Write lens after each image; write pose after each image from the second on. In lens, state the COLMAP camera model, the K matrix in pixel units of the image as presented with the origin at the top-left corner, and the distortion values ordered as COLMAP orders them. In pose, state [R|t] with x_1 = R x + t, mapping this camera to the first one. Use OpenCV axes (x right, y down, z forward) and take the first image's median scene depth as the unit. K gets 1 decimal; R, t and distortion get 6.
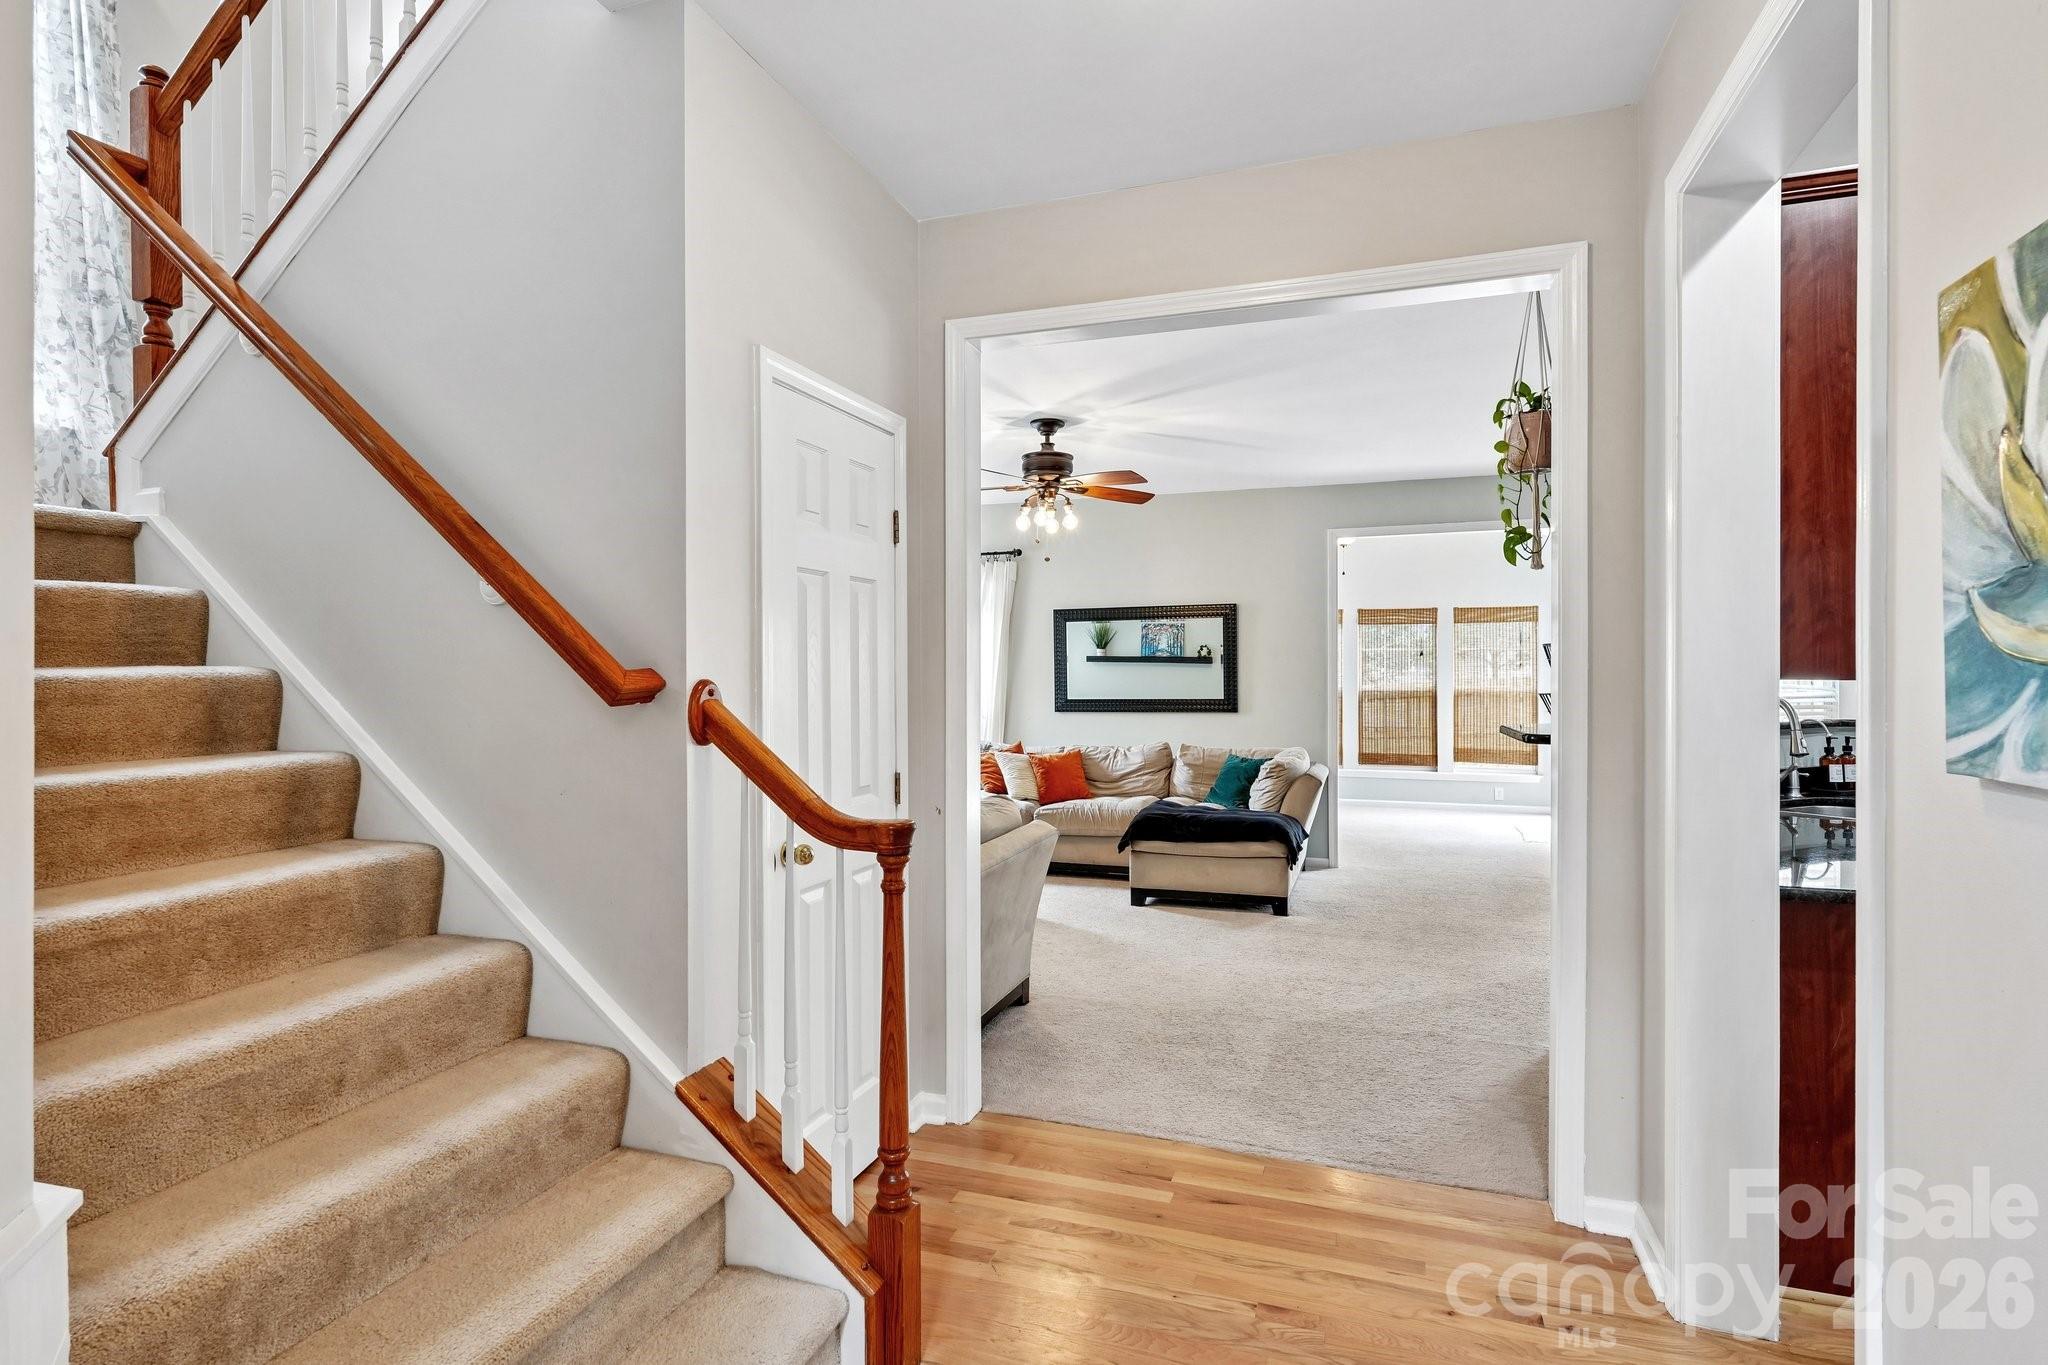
lens RADIAL K [[1013.9, 0, 1020.6], [0, 1013.9, 677.7], [0, 0, 1]] dist [-0.001272, 0.000103]
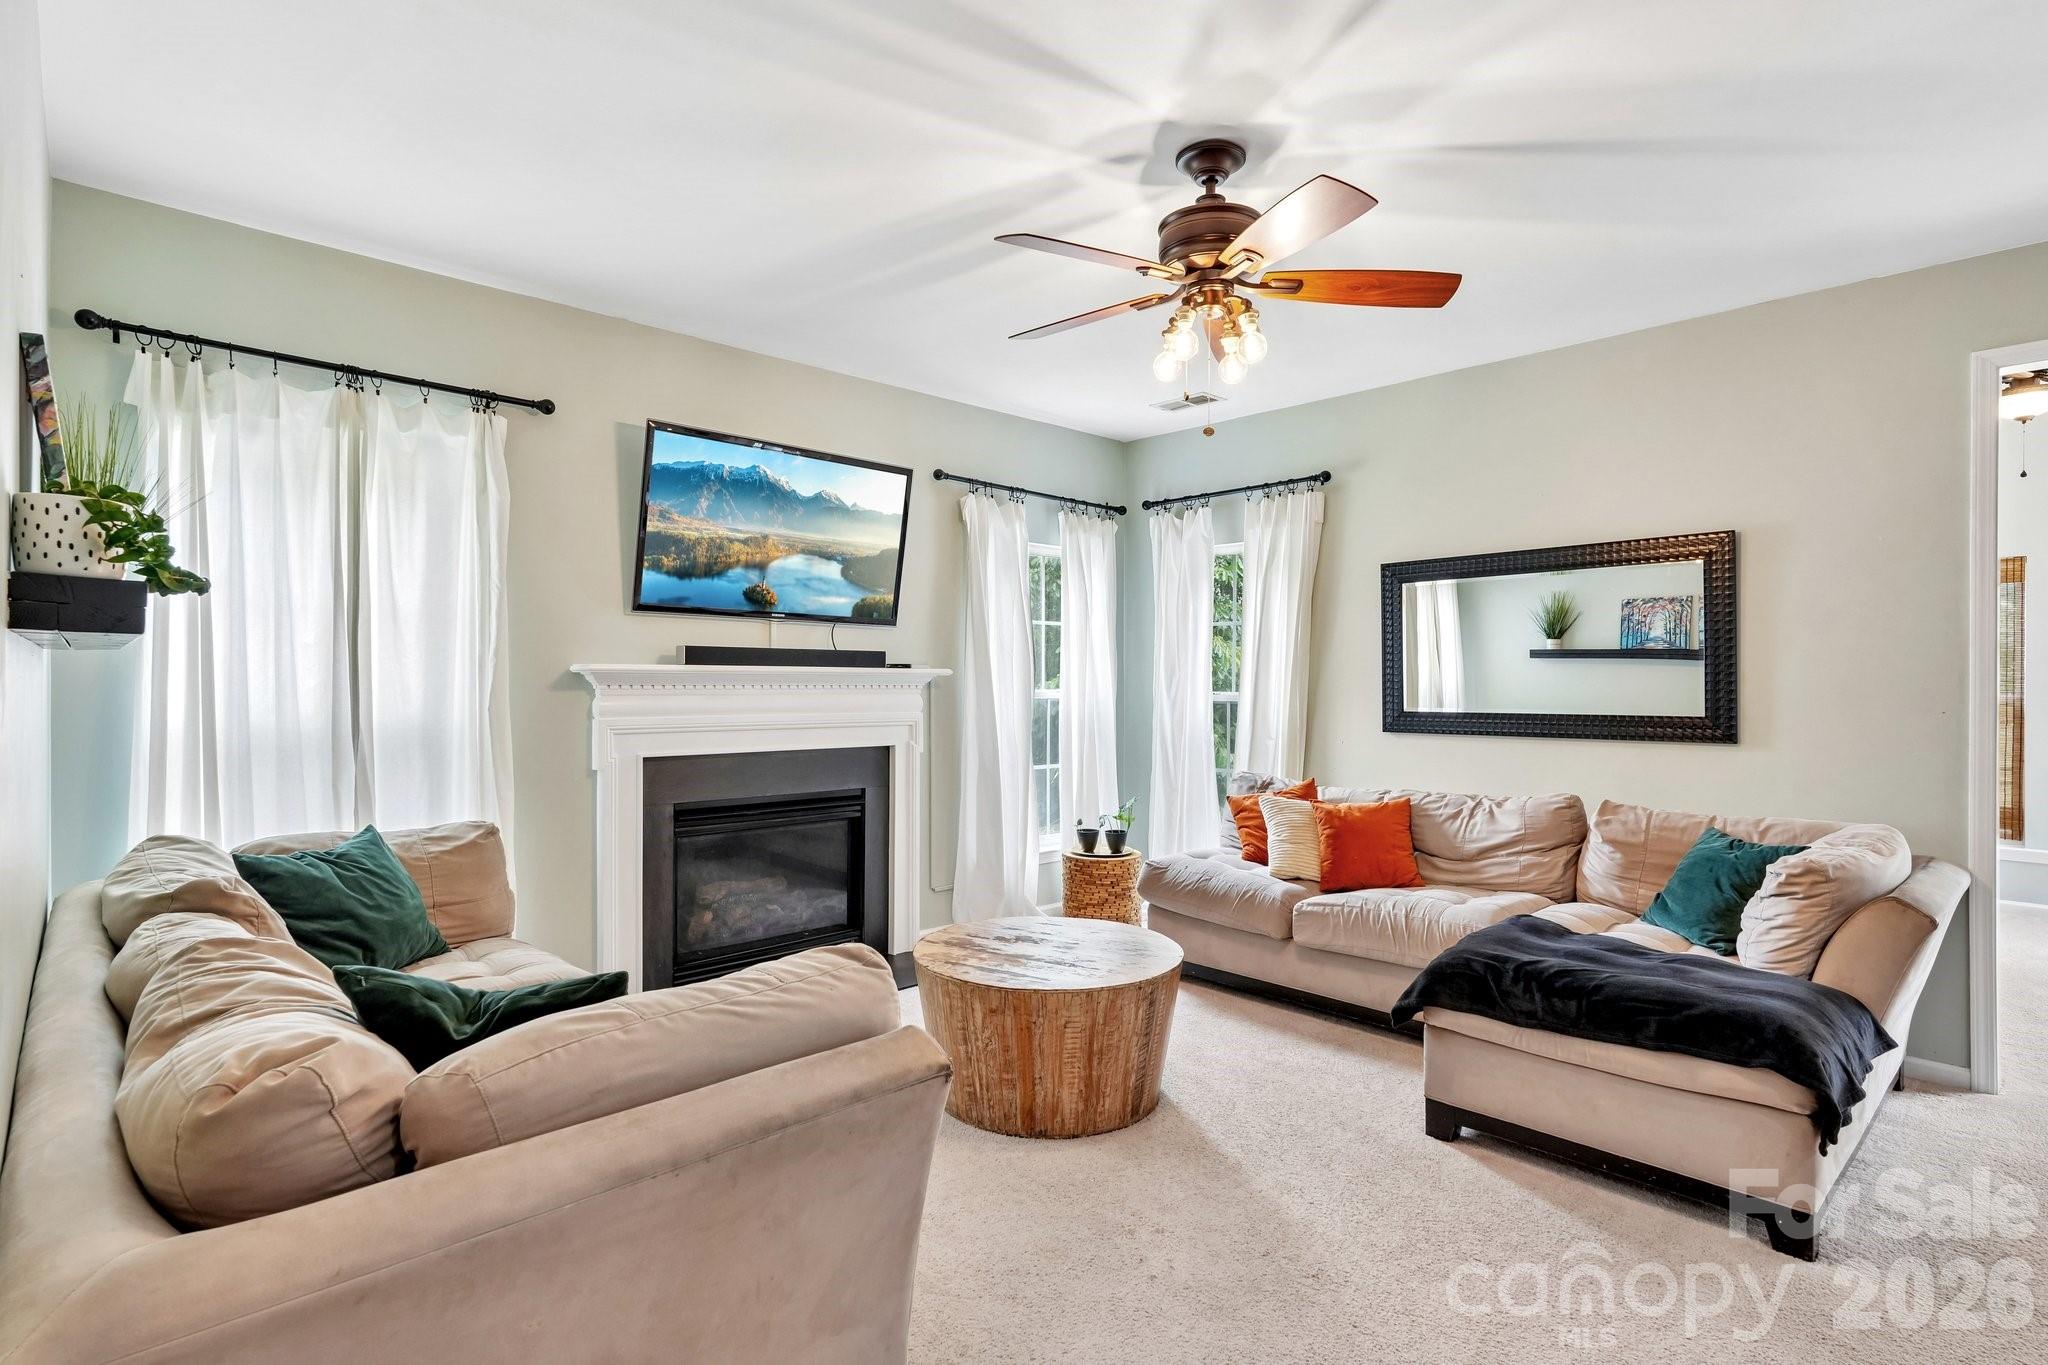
lens RADIAL K [[1013.9, 0, 1024.2], [0, 1013.9, 674.8], [0, 0, 1]] dist [-0.001272, 0.000103]
pose [[0.887909, 0.002760, -0.460011, 0.136900], [-0.006983, 0.999948, -0.007481, 0.006339], [0.459966, 0.009855, 0.887882, 0.403109]]
